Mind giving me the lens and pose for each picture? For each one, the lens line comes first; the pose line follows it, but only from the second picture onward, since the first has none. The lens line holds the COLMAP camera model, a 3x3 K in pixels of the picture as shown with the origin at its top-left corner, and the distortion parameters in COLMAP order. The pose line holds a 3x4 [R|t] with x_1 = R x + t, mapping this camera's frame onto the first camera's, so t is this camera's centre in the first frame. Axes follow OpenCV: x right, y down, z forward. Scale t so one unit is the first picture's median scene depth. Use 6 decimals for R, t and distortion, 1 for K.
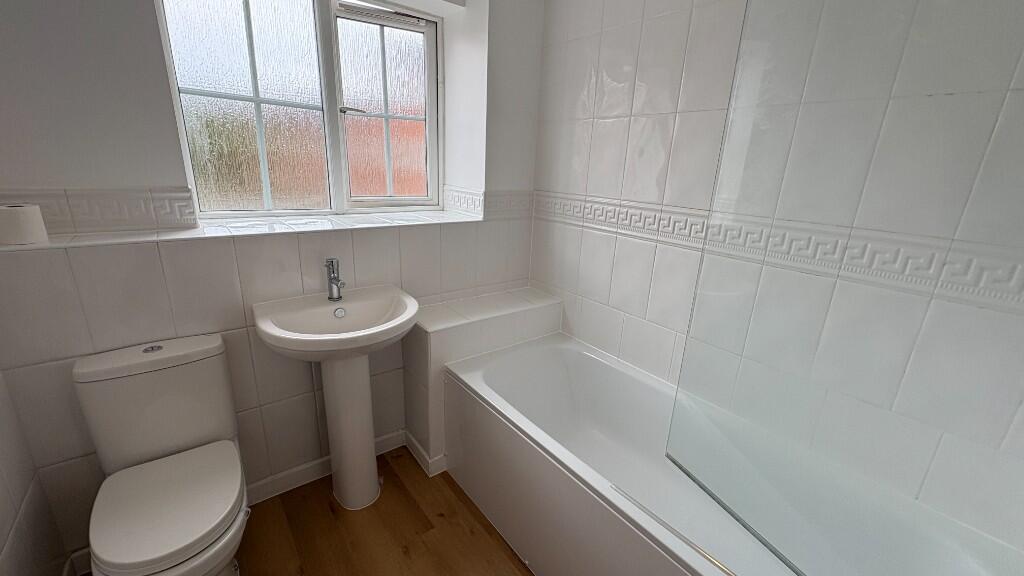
lens RADIAL K [[407.0, 0, 510.2], [0, 407.0, 286.7], [0, 0, 1]] dist [-0.000187, 0.000329]
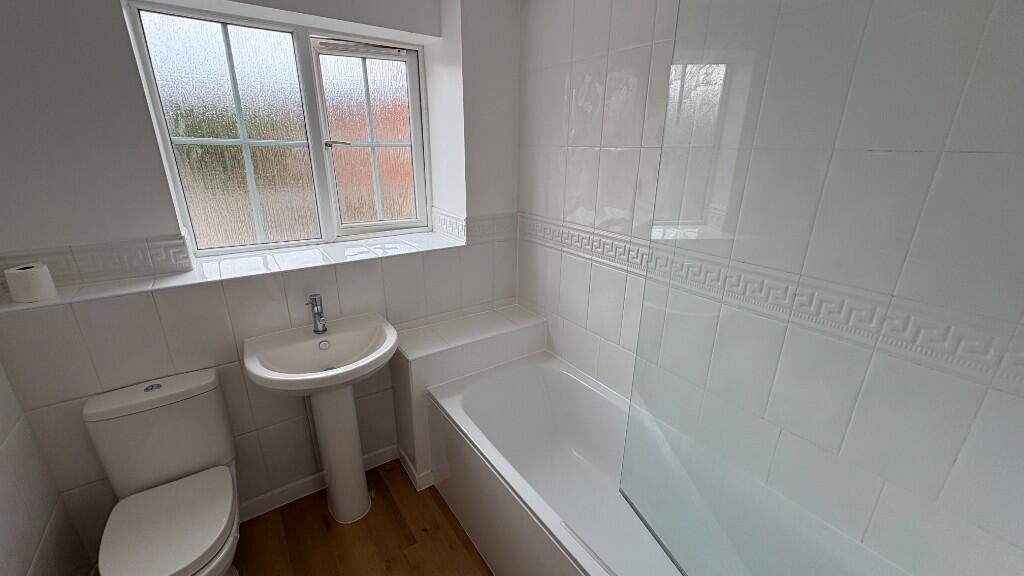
lens RADIAL K [[407.0, 0, 510.2], [0, 407.0, 286.7], [0, 0, 1]] dist [-0.000187, 0.000329]
pose [[0.998079, -0.013452, -0.060483, 0.130725], [0.015719, 0.999185, 0.037167, -0.116156], [0.059934, -0.038046, 0.997477, -0.030968]]
